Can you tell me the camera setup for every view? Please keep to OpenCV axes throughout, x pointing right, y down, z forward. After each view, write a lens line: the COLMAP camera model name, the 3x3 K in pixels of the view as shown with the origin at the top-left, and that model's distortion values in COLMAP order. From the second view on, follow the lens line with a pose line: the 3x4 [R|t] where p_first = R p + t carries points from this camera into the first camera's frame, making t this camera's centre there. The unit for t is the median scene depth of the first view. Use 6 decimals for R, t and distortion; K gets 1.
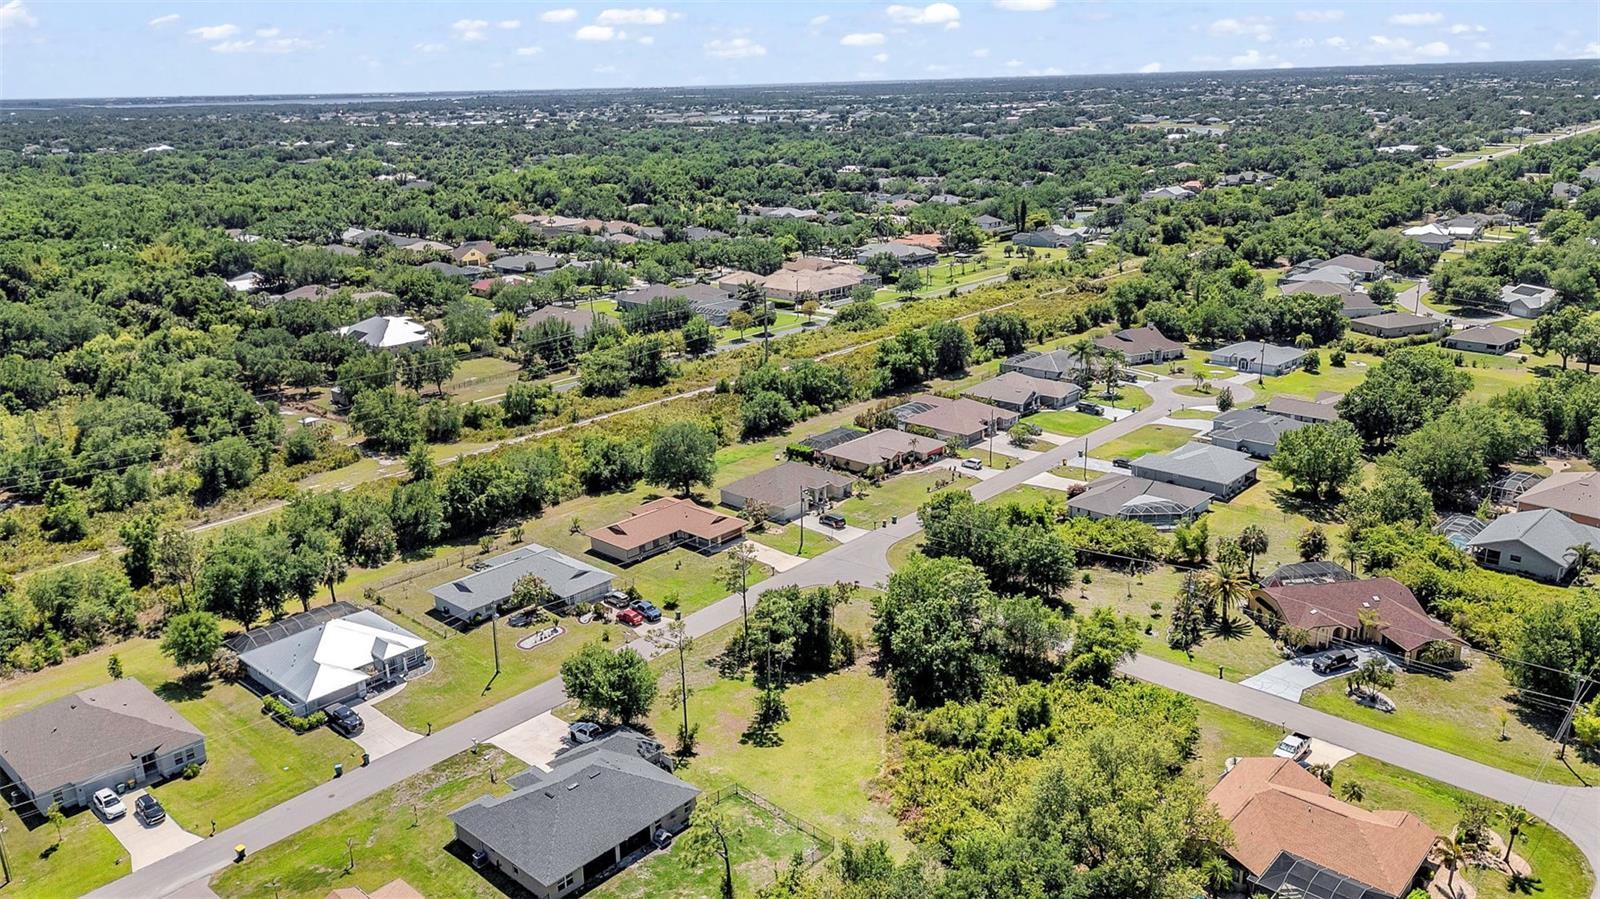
lens RADIAL K [[1169.7, 0, 800.0], [0, 1169.7, 449.5], [0, 0, 1]] dist [0.081504, -0.081535]
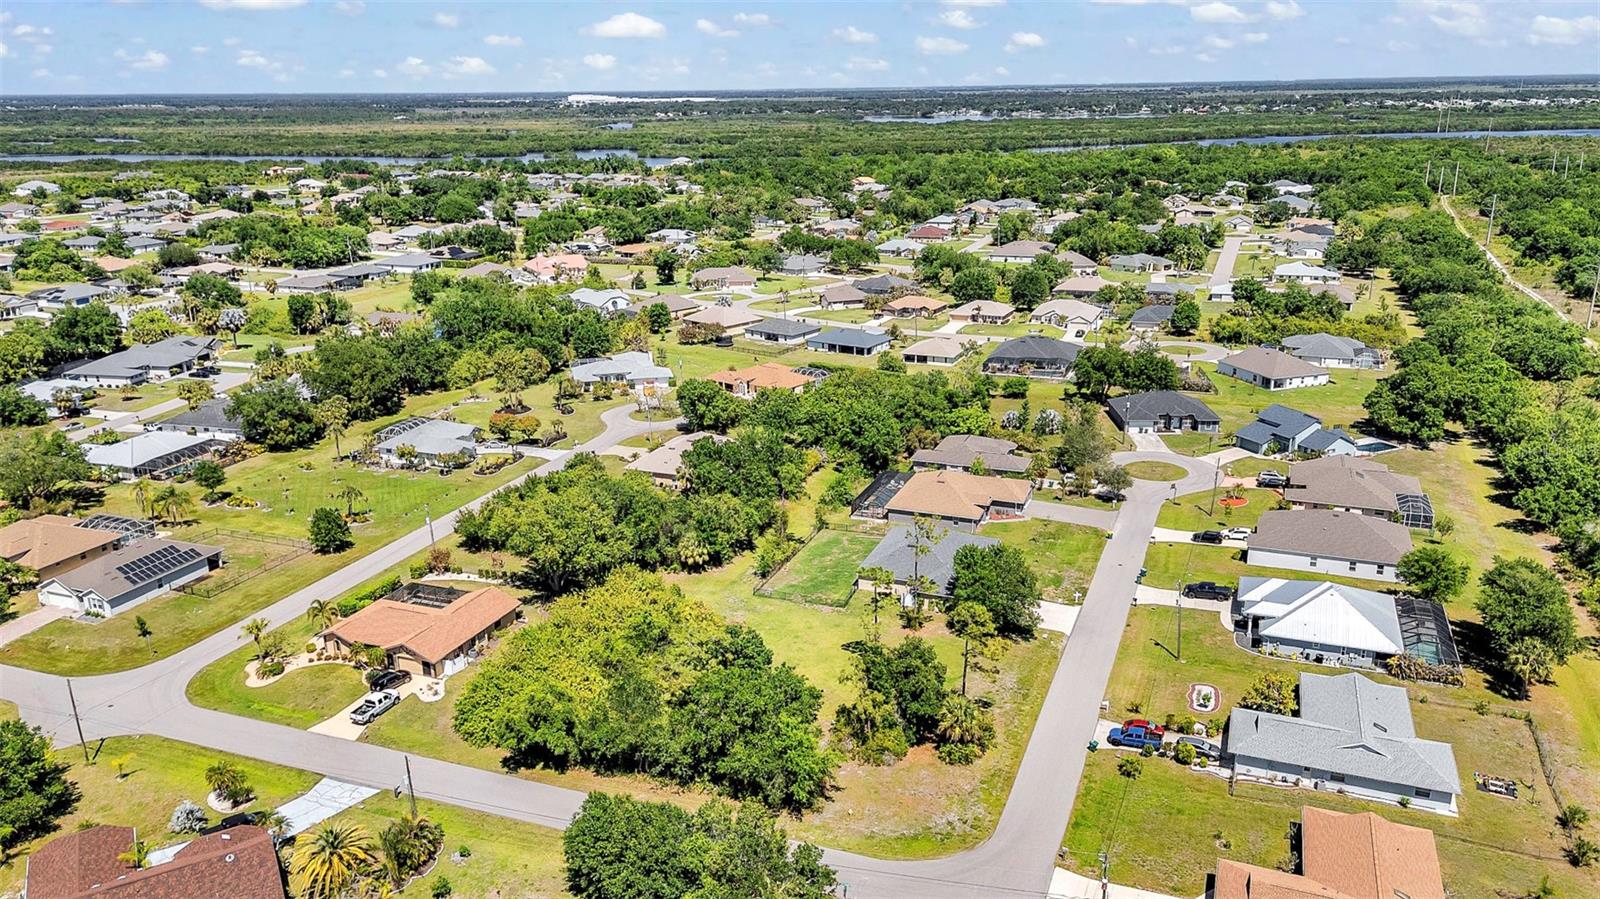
lens RADIAL K [[1169.7, 0, 800.0], [0, 1169.7, 449.5], [0, 0, 1]] dist [0.081504, -0.081535]
pose [[-0.933173, 0.140458, -0.330847, 0.220263], [-0.073092, 0.827093, 0.557293, -0.316378], [0.351918, 0.544233, -0.761554, 1.047877]]
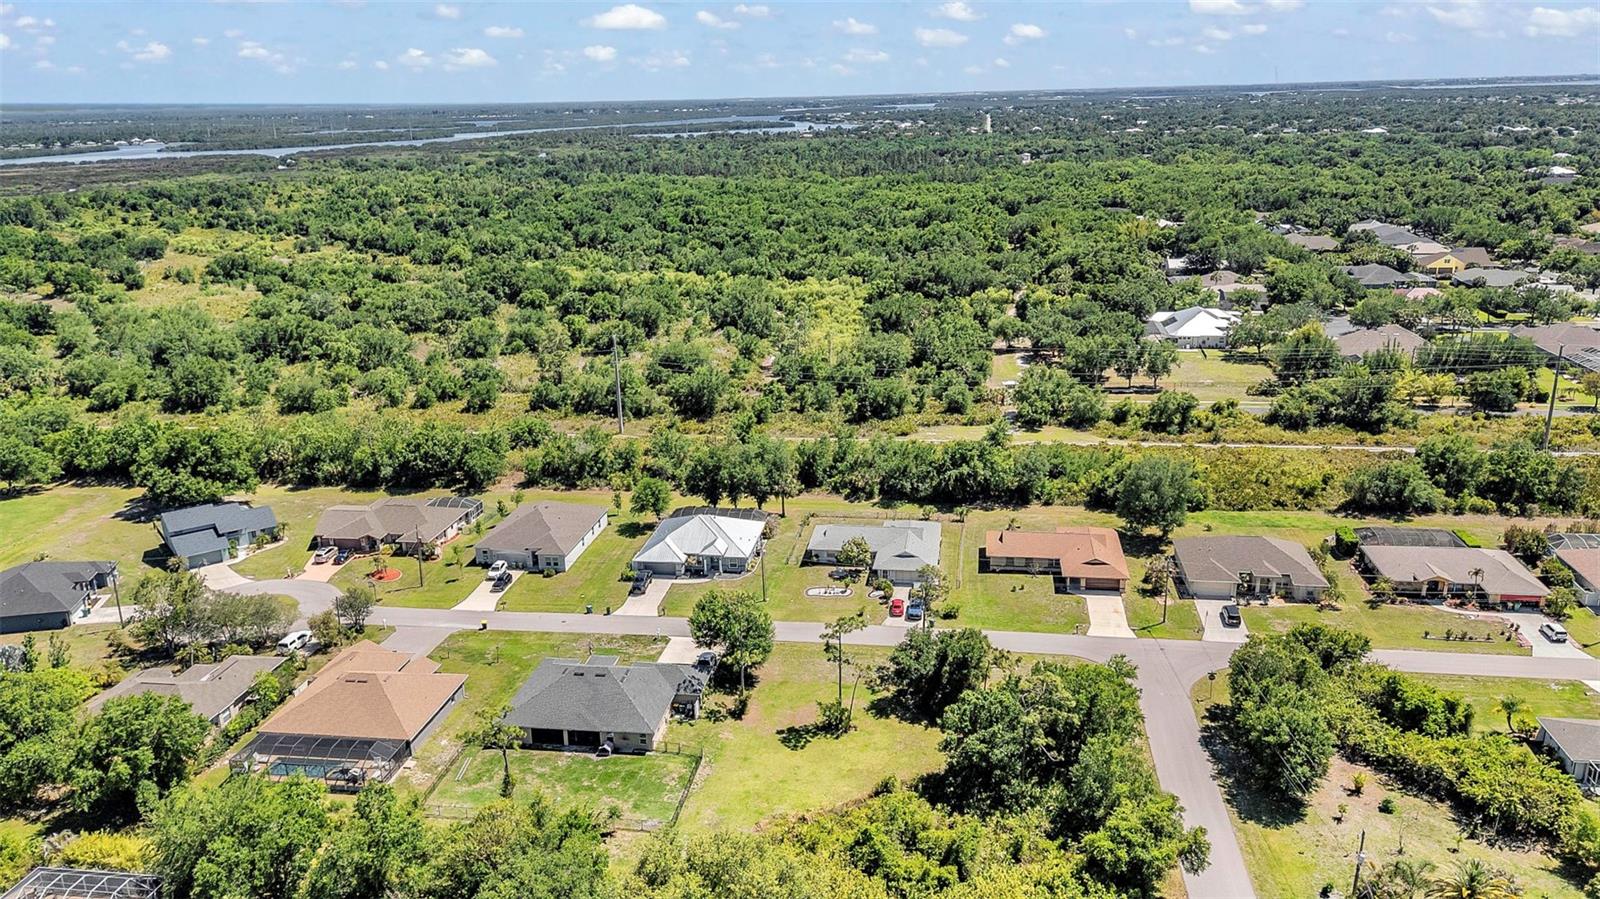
lens RADIAL K [[1169.7, 0, 800.0], [0, 1169.7, 449.5], [0, 0, 1]] dist [0.081504, -0.081535]
pose [[0.554731, 0.251435, -0.793129, 0.433630], [-0.239383, 0.961171, 0.137278, -0.081170], [0.796850, 0.113709, 0.593381, 0.228423]]
